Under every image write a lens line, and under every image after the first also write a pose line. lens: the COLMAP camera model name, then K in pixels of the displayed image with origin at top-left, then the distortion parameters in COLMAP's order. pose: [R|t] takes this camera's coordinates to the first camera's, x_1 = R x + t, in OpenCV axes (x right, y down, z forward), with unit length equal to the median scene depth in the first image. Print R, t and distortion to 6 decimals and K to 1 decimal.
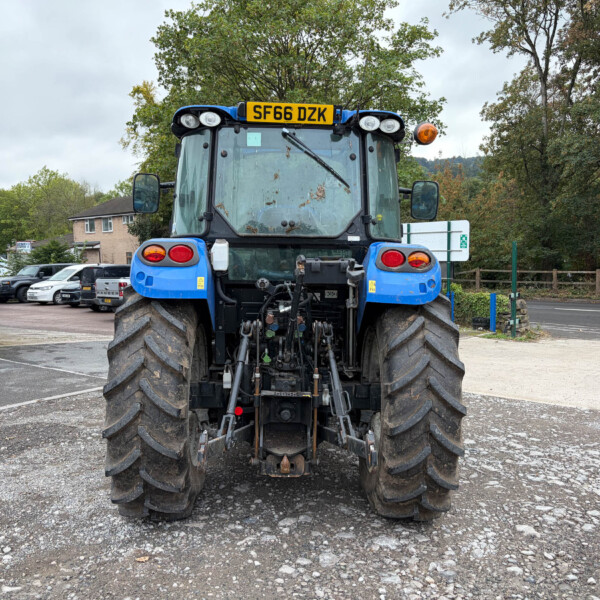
lens RADIAL K [[605.3, 0, 306.4], [0, 605.3, 301.3], [0, 0, 1]] dist [0.026656, -0.023662]
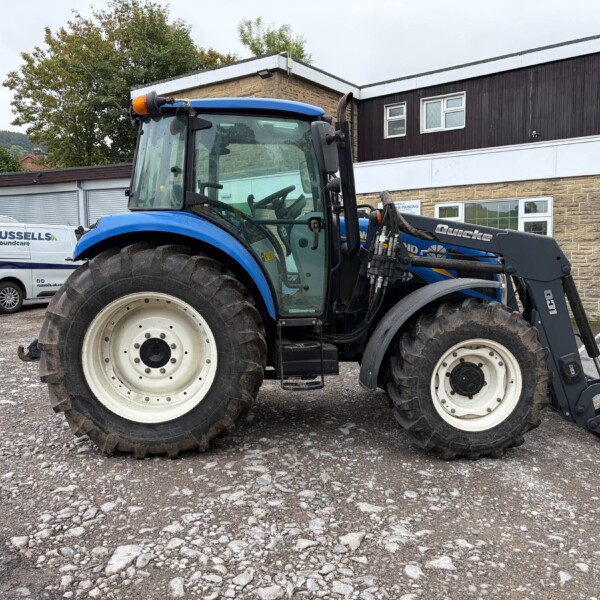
lens RADIAL K [[614.1, 0, 300.0], [0, 614.1, 300.0], [0, 0, 1]] dist [0.007306, -0.012974]
pose [[-0.008861, 0.100221, -0.994926, 1.369955], [-0.072109, 0.992310, 0.100600, -0.074112], [0.997357, 0.072634, -0.001566, 1.384769]]
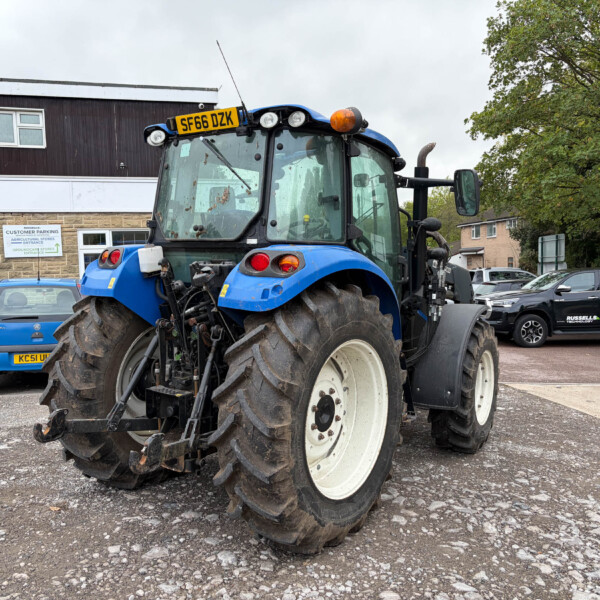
lens RADIAL K [[605.3, 0, 306.4], [0, 605.3, 301.3], [0, 0, 1]] dist [0.026656, -0.023662]
pose [[0.794494, 0.039256, -0.606002, 0.752293], [-0.044485, 0.998990, 0.006391, -0.017950], [0.605640, 0.021880, 0.795438, 0.288771]]
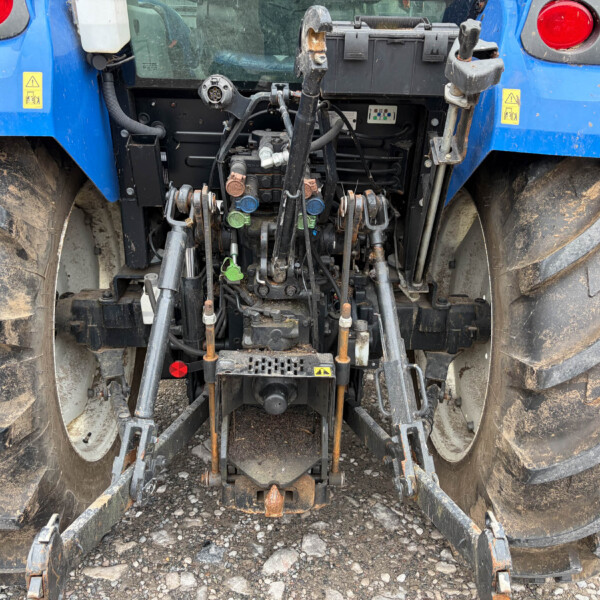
lens RADIAL K [[605.3, 0, 306.4], [0, 605.3, 301.3], [0, 0, 1]] dist [0.026656, -0.023662]
pose [[0.999894, 0.014565, -0.000833, -0.011498], [-0.013428, 0.941163, 0.337687, -0.034015], [0.005702, -0.337640, 0.941258, 0.581193]]
